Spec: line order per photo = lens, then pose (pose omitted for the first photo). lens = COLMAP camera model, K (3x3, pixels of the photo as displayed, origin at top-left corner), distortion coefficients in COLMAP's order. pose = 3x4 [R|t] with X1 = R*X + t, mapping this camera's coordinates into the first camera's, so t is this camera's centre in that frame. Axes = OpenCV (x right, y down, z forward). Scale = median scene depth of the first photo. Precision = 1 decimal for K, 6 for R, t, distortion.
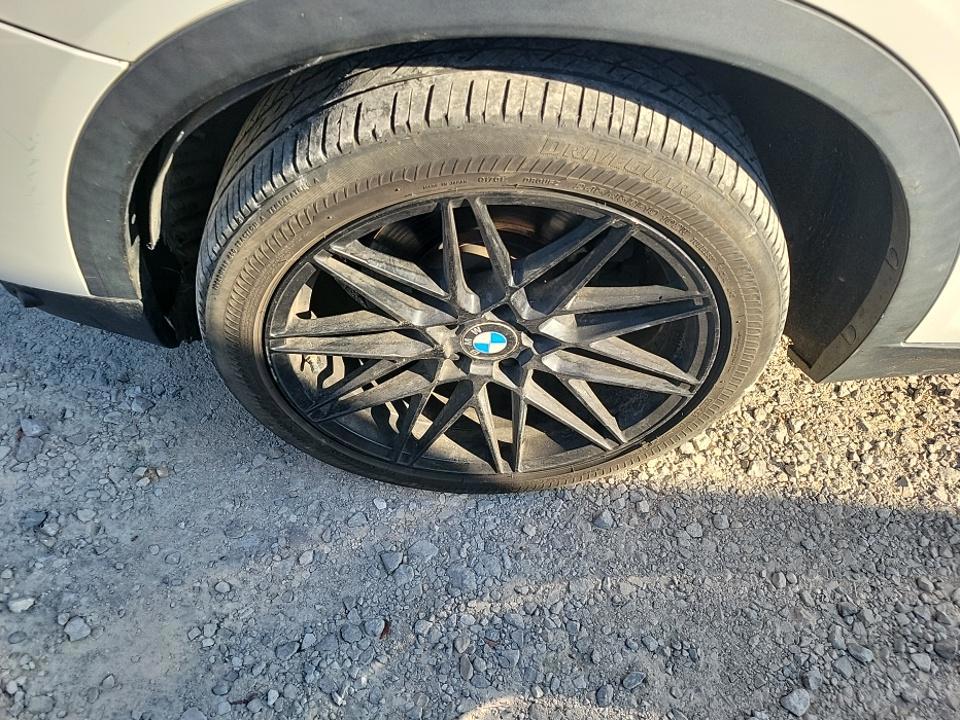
lens RADIAL K [[732.2, 0, 482.8], [0, 732.2, 355.8], [0, 0, 1]] dist [0.025918, -0.009069]
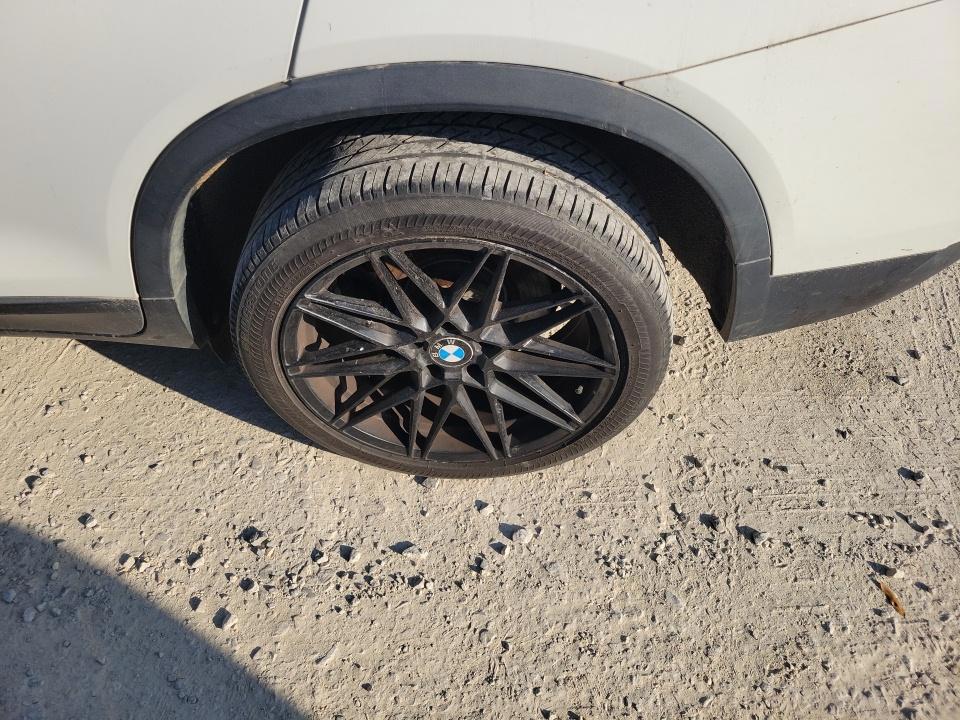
lens RADIAL K [[732.2, 0, 482.8], [0, 732.2, 355.8], [0, 0, 1]] dist [0.025918, -0.009069]
pose [[0.967443, -0.106647, -0.229522, 0.330156], [0.104883, 0.994285, -0.019904, 0.015946], [0.230333, -0.004817, 0.973100, -0.182252]]
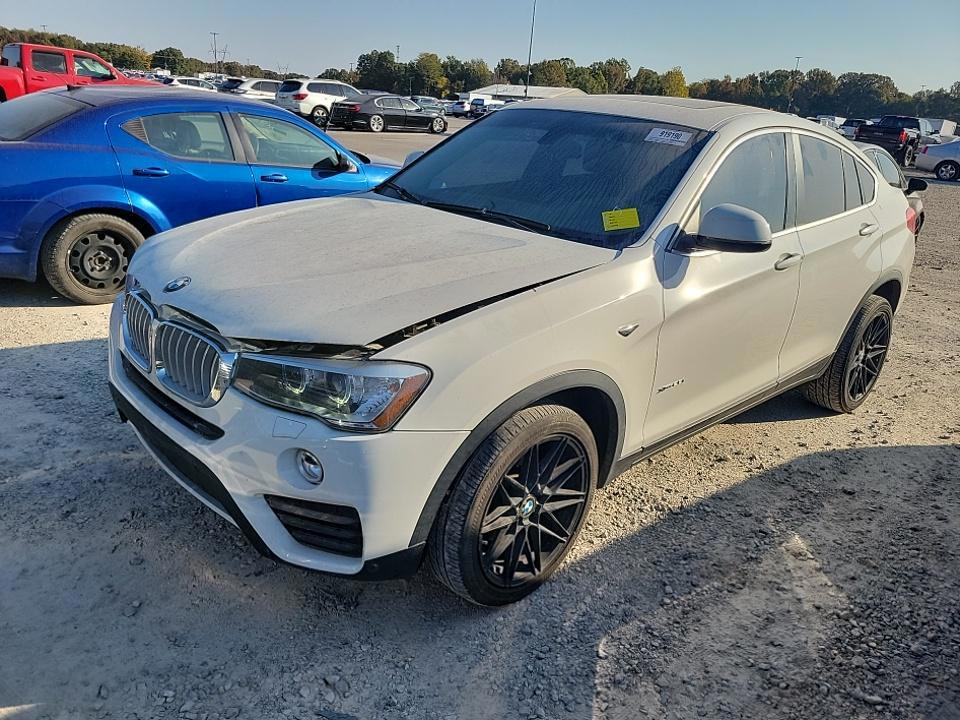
lens RADIAL K [[732.2, 0, 482.8], [0, 732.2, 355.8], [0, 0, 1]] dist [0.025918, -0.009069]
pose [[0.709683, -0.215172, 0.670859, -1.668746], [0.523573, 0.798220, -0.297851, 0.234368], [-0.471404, 0.562624, 0.679141, -0.976298]]
